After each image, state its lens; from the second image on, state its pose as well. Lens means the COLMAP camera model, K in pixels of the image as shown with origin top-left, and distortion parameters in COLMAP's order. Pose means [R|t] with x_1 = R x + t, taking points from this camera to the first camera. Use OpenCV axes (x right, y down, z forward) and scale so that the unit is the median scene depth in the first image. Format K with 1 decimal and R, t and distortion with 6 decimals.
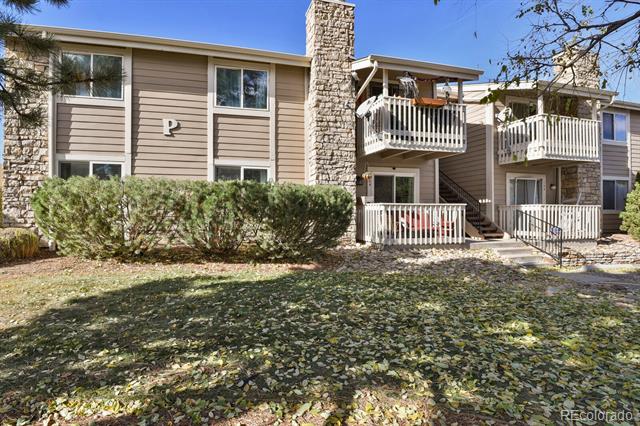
lens RADIAL K [[233.9, 0, 317.3], [0, 233.9, 208.8], [0, 0, 1]] dist [-0.013623, -0.000113]
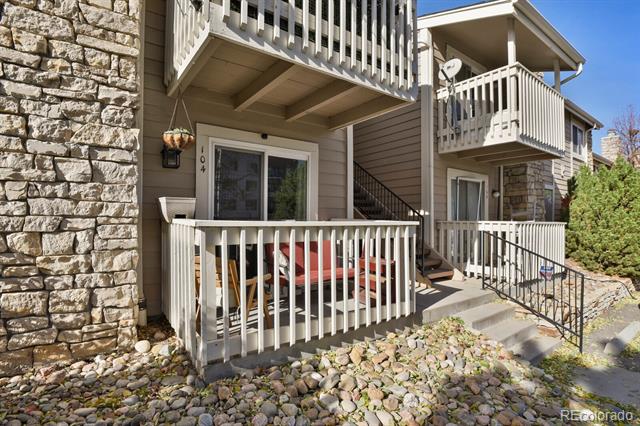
lens RADIAL K [[314.5, 0, 320.7], [0, 314.5, 216.2], [0, 0, 1]] dist [-0.036671, -0.003531]
pose [[0.912745, 0.008283, 0.408445, 0.216158], [-0.004906, 0.999945, -0.009314, -0.022558], [-0.408500, 0.006497, 0.912735, 0.490705]]
